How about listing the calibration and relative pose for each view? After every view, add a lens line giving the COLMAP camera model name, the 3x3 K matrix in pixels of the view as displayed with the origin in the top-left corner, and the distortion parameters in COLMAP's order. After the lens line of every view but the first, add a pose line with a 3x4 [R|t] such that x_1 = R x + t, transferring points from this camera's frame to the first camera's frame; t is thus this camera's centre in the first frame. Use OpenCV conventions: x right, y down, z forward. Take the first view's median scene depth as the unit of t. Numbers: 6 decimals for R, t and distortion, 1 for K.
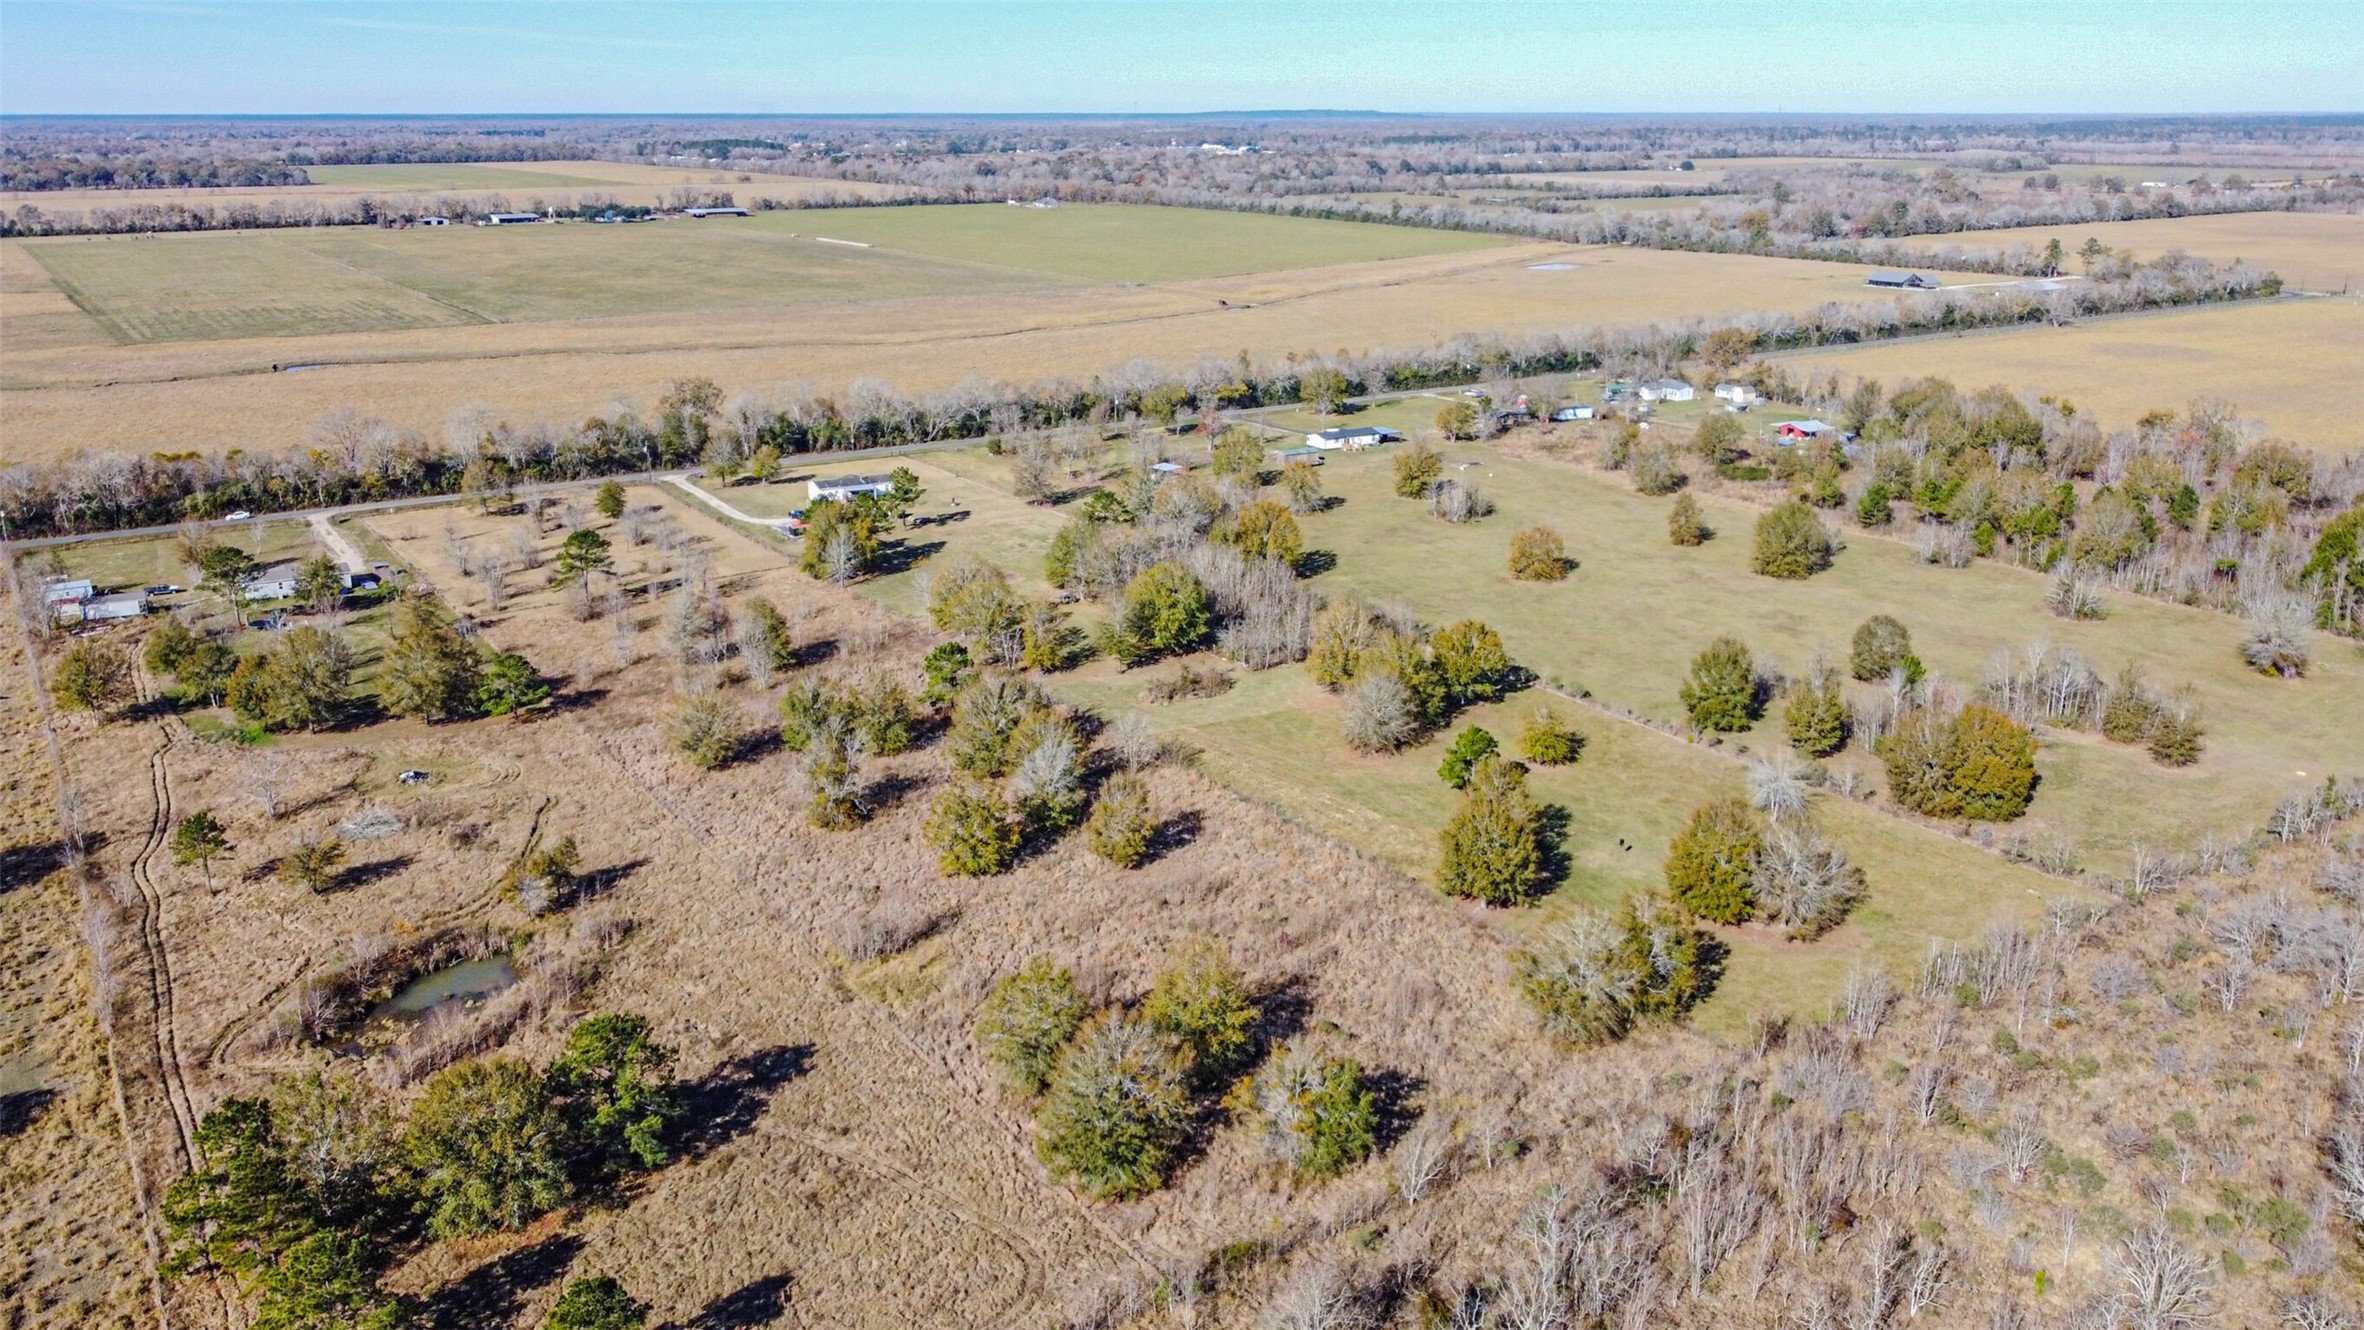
lens RADIAL K [[1822.3, 0, 1184.7], [0, 1822.3, 665.6], [0, 0, 1]] dist [0.009583, 0.001545]
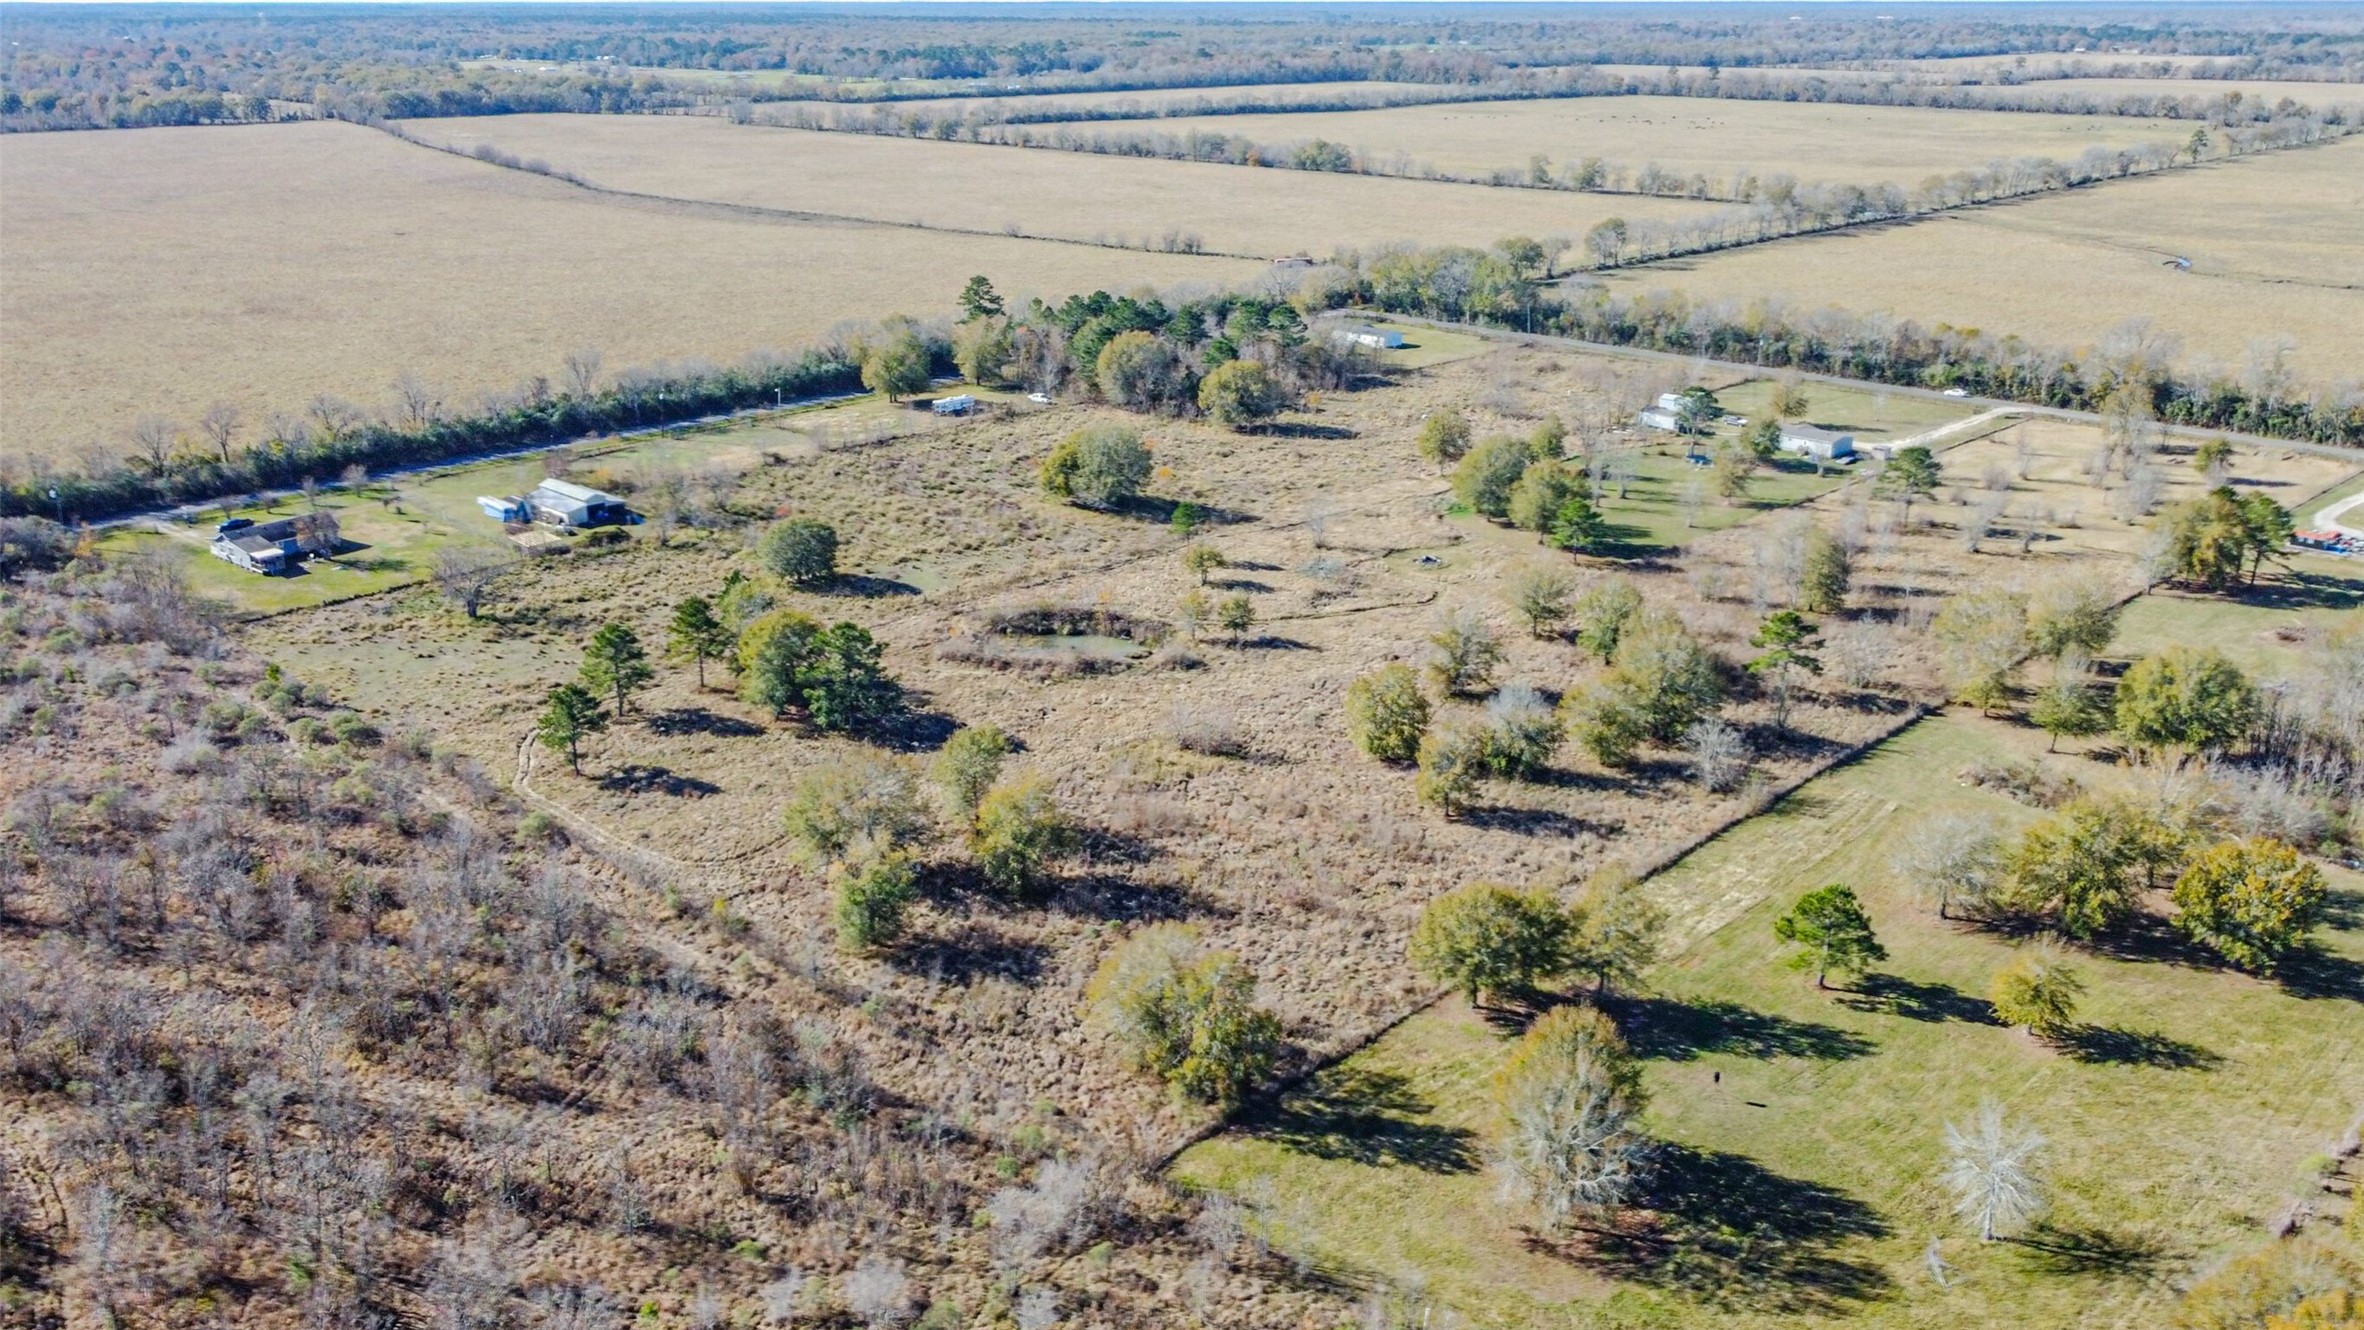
lens RADIAL K [[1822.3, 0, 1178.3], [0, 1822.3, 685.6], [0, 0, 1]] dist [0.009583, 0.001545]
pose [[0.227647, 0.348315, -0.909315, 0.295784], [-0.288776, 0.915973, 0.278571, -0.067319], [0.929938, 0.199172, 0.309104, 0.213024]]
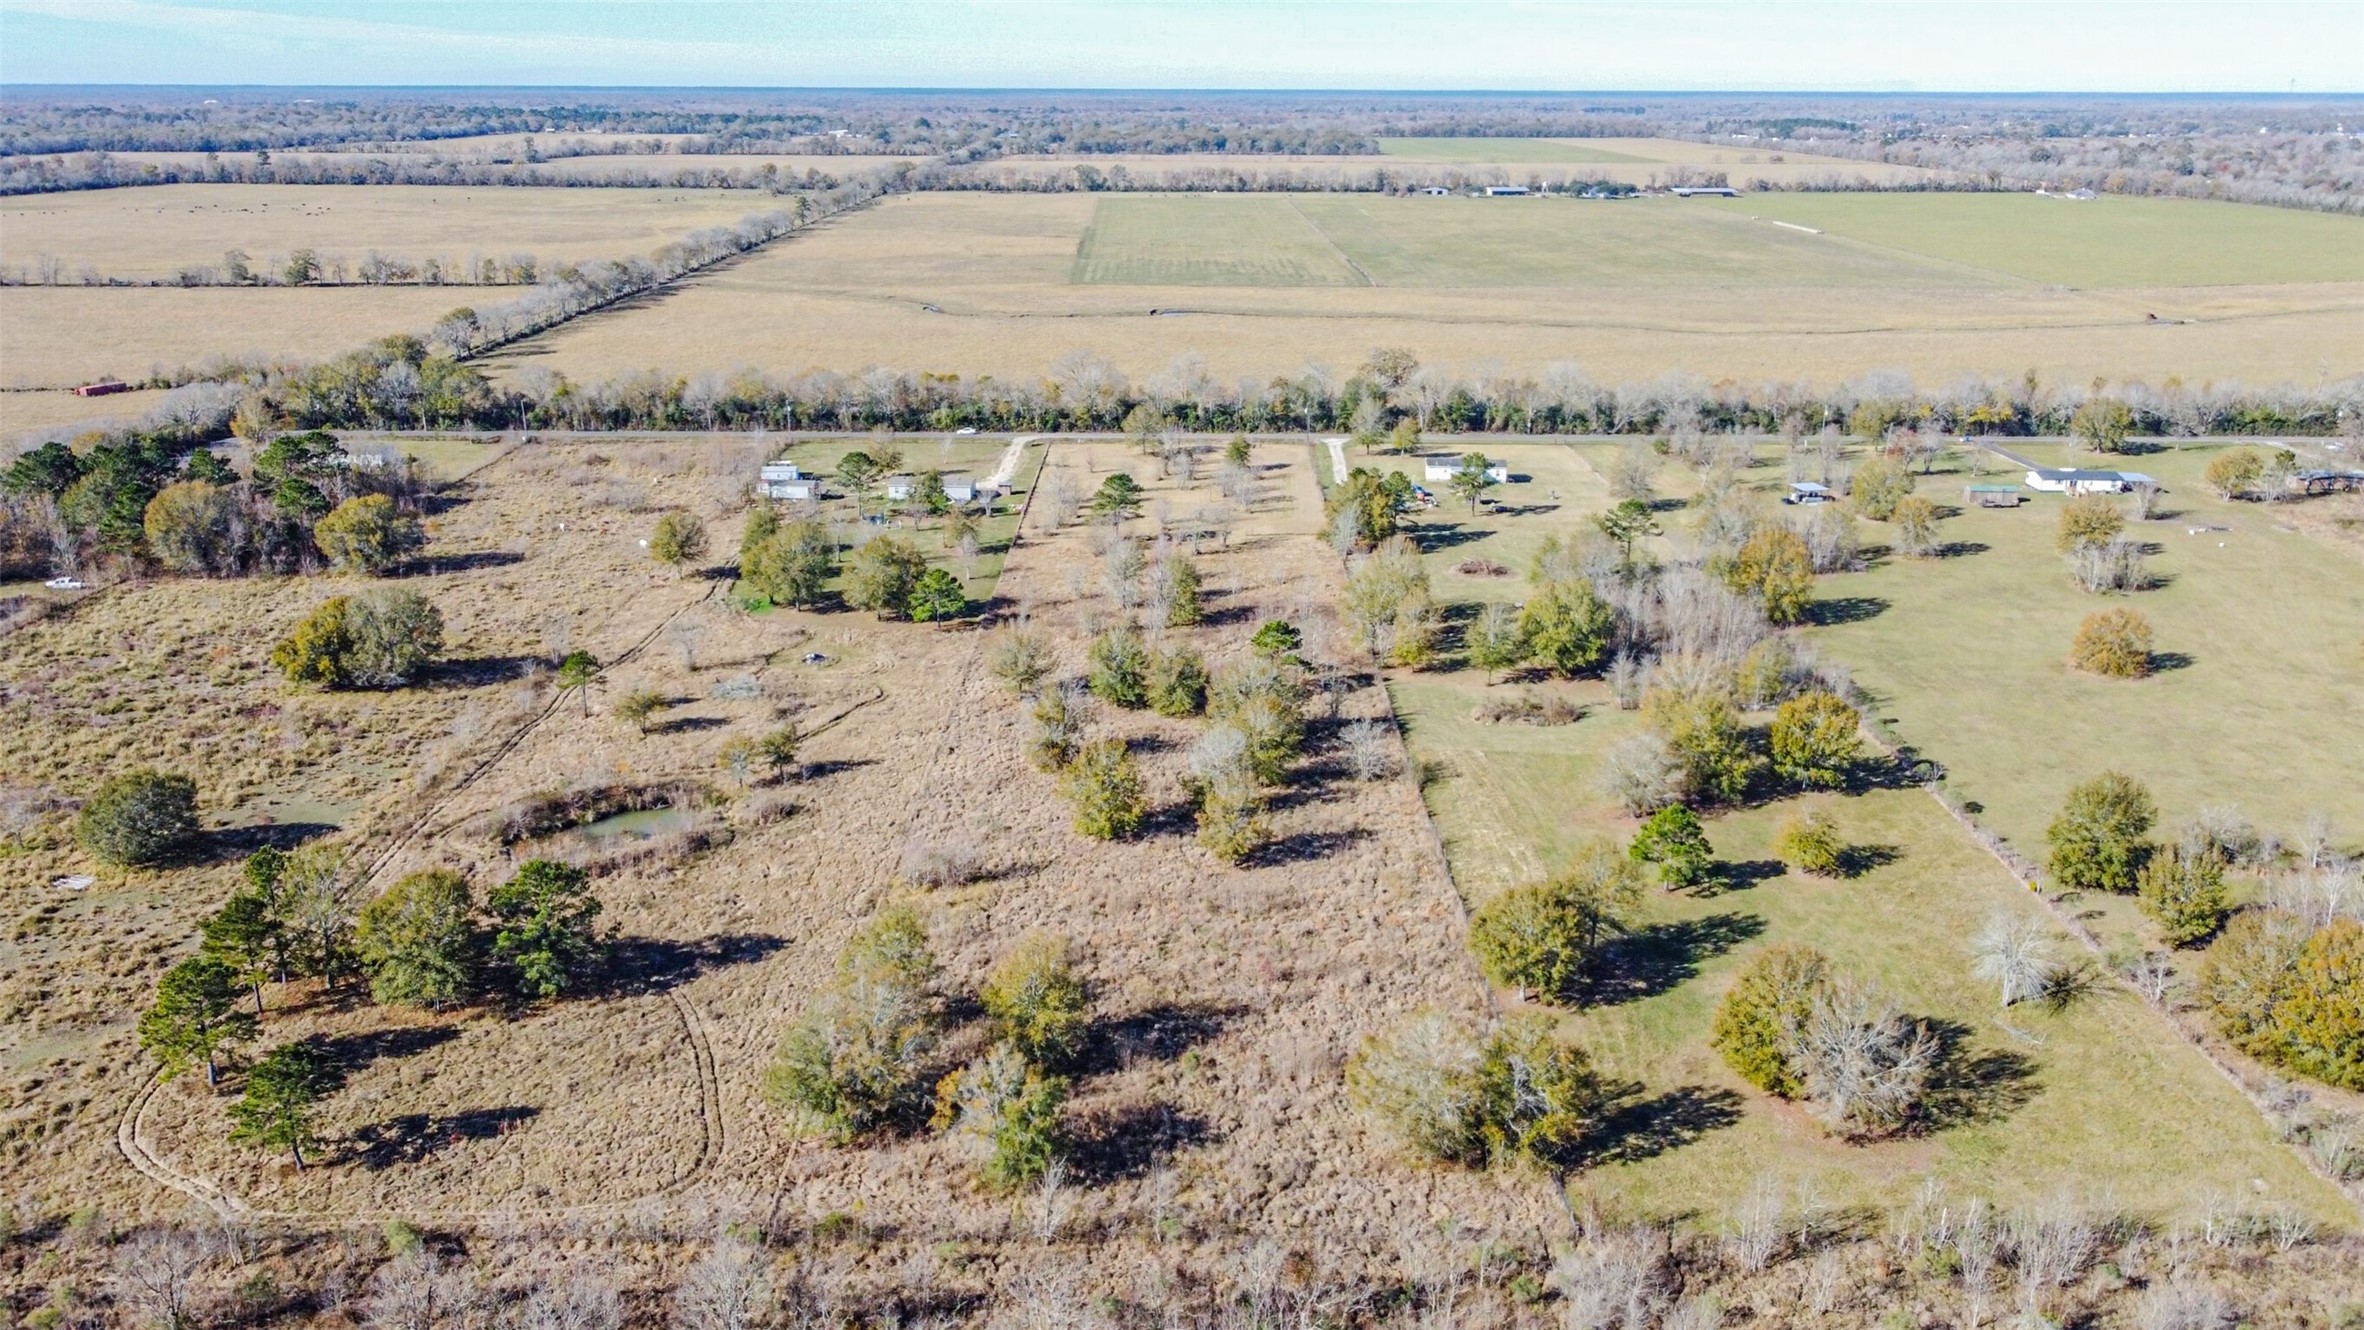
lens RADIAL K [[1822.3, 0, 1156.8], [0, 1822.3, 651.2], [0, 0, 1]] dist [0.009583, 0.001545]
pose [[0.837893, 0.168248, -0.519257, 0.158465], [-0.166200, 0.984778, 0.050898, -0.016963], [0.519916, 0.043653, 0.853101, 0.053801]]
